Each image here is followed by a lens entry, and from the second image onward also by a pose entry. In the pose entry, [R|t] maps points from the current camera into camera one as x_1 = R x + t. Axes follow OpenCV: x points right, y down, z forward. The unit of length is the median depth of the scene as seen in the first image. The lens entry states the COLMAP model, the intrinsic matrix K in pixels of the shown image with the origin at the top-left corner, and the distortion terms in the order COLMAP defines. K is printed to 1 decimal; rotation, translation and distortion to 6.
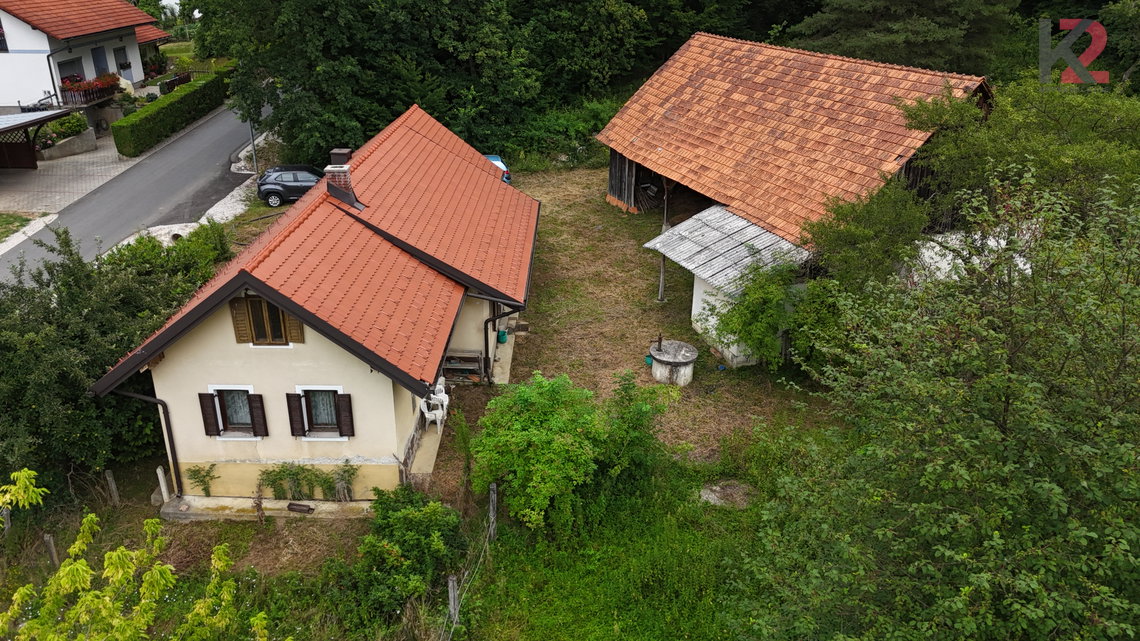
lens RADIAL K [[847.9, 0, 569.5], [0, 847.9, 322.8], [0, 0, 1]] dist [0.063954, -0.025746]
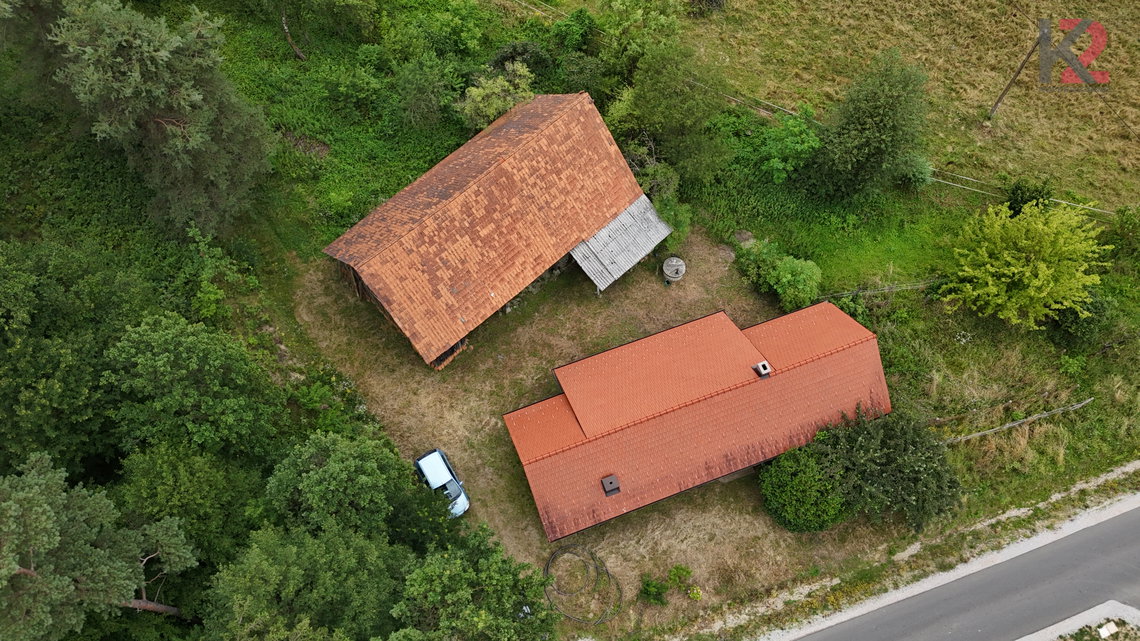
lens RADIAL K [[847.9, 0, 565.3], [0, 847.9, 320.7], [0, 0, 1]] dist [0.063954, -0.025746]
pose [[-0.342165, -0.863177, 0.371279, -0.924829], [0.386012, 0.231122, 0.893072, -2.646196], [-0.856690, 0.448896, 0.254115, 1.084038]]
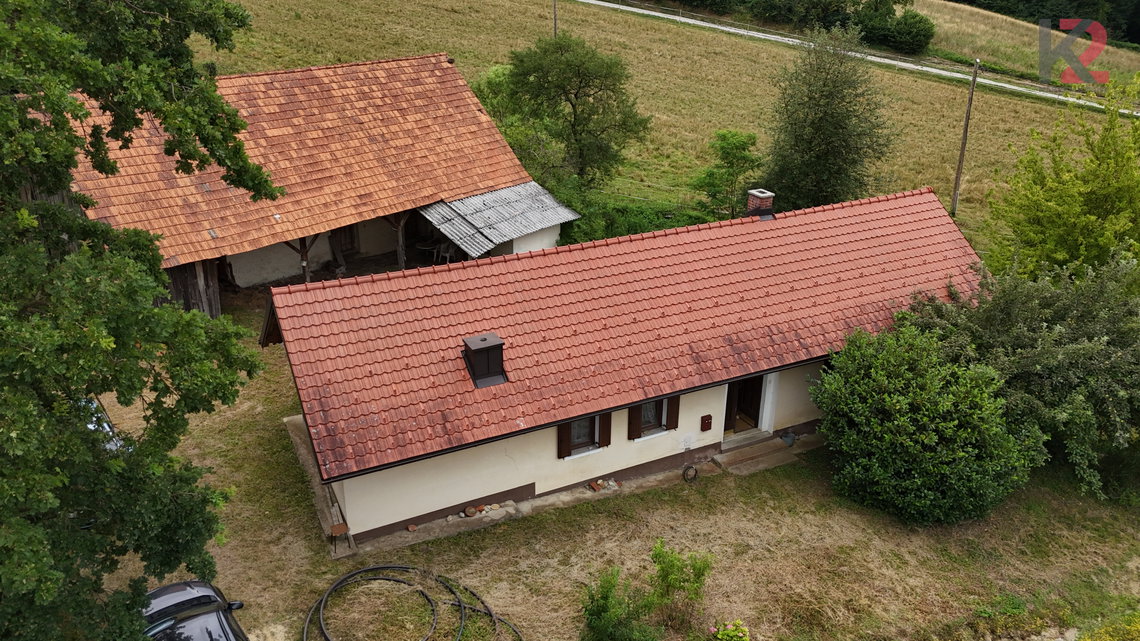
lens RADIAL K [[847.9, 0, 576.5], [0, 847.9, 320.7], [0, 0, 1]] dist [0.063954, -0.025746]
pose [[-0.450340, -0.358600, 0.817679, -1.367517], [0.357479, 0.766778, 0.533160, -0.875748], [-0.818170, 0.532407, -0.217119, 1.908491]]
